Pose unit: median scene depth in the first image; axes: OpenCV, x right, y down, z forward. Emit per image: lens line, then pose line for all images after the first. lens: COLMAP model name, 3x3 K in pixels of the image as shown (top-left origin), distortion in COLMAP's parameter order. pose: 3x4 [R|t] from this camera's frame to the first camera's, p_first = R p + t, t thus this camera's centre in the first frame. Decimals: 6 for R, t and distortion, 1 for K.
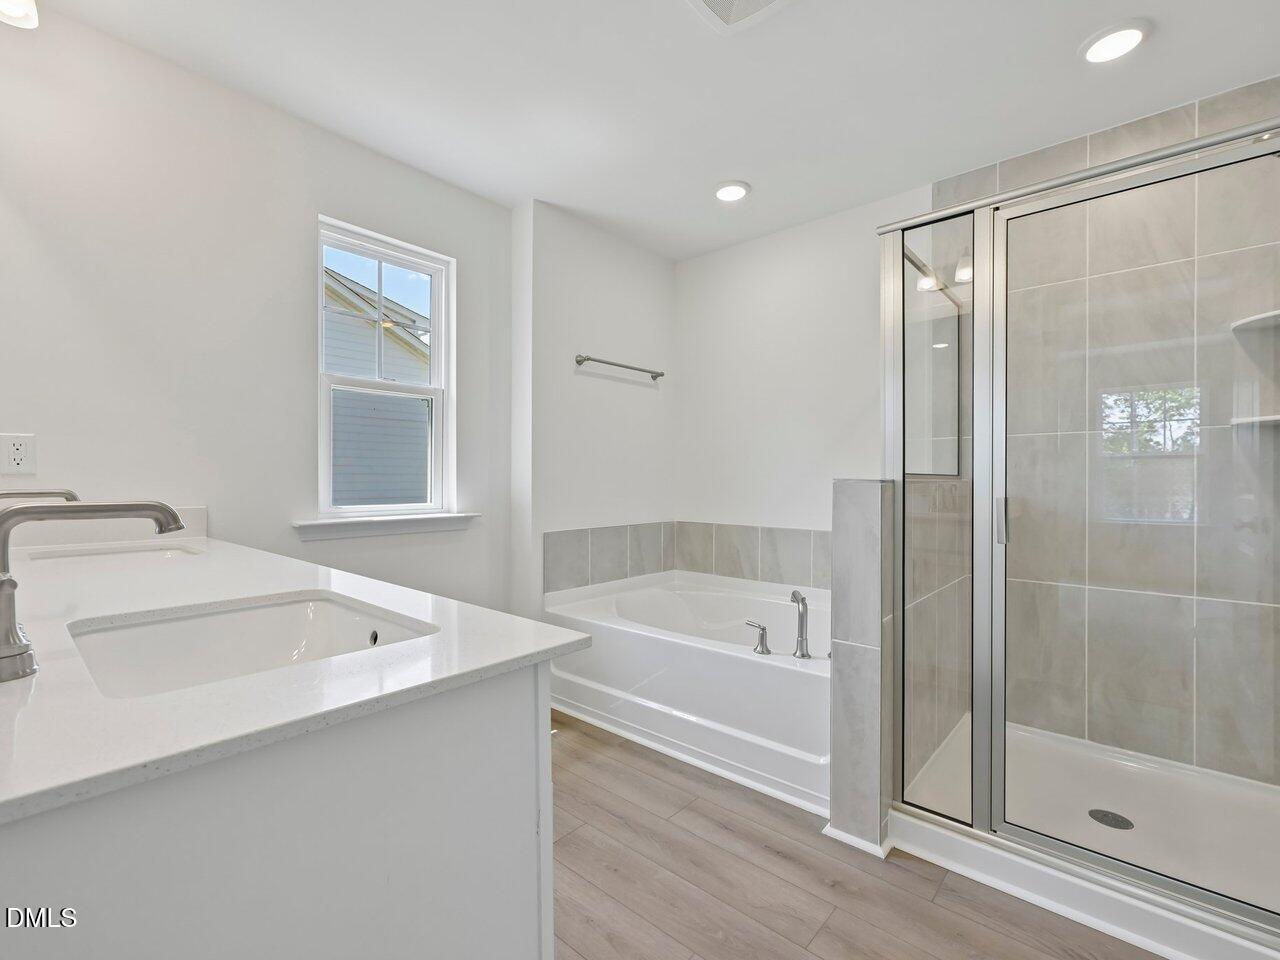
lens RADIAL K [[578.1, 0, 640.0], [0, 578.1, 480.0], [0, 0, 1]] dist [-0.003156, -0.000316]
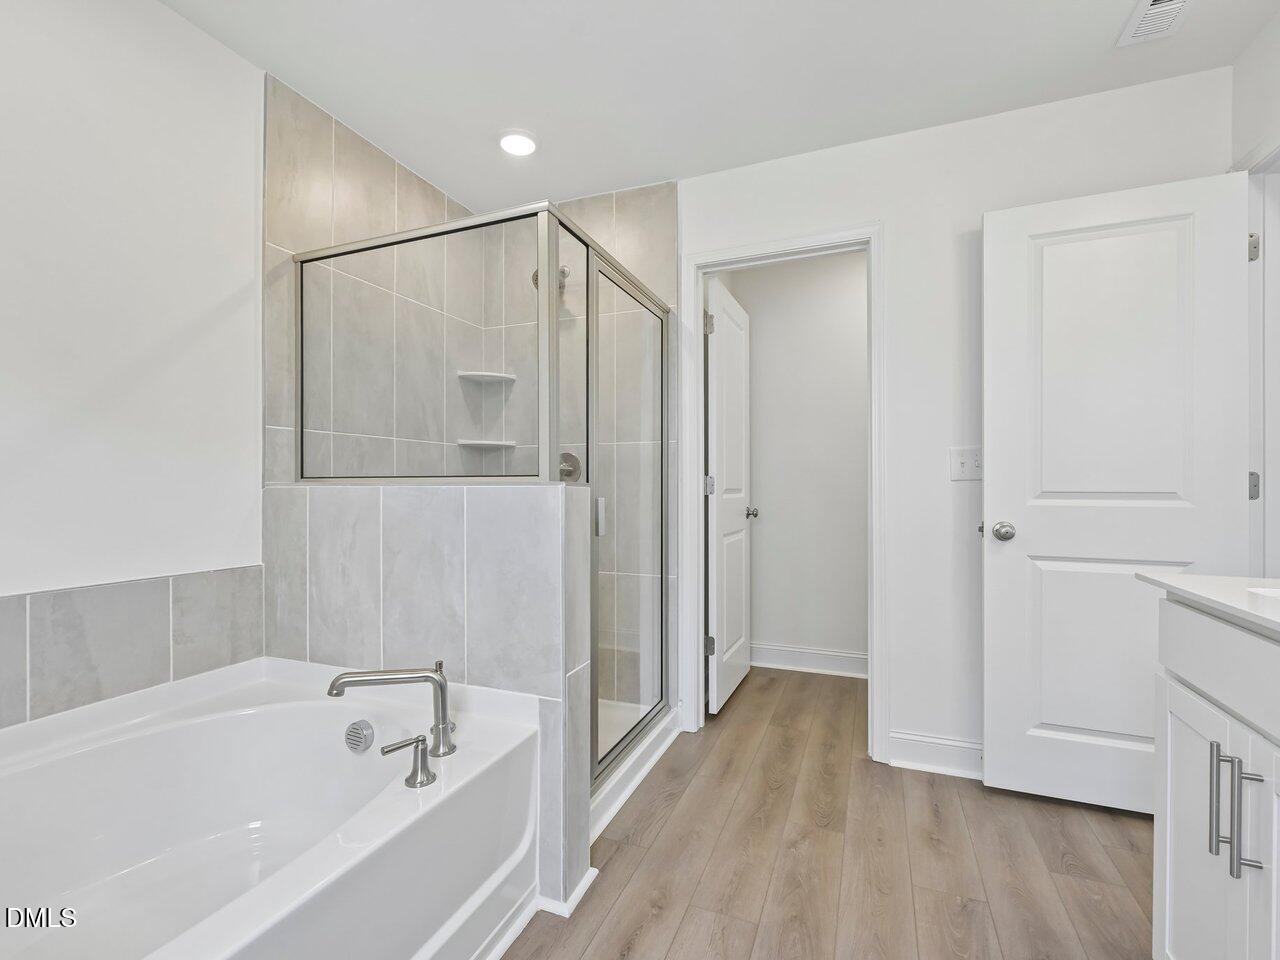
lens RADIAL K [[578.1, 0, 640.0], [0, 578.1, 480.0], [0, 0, 1]] dist [-0.003156, -0.000316]
pose [[-0.333792, 0.008927, 0.942604, -0.462809], [-0.010164, 0.999863, -0.013069, 0.005732], [-0.942592, -0.013943, -0.333656, 1.118723]]
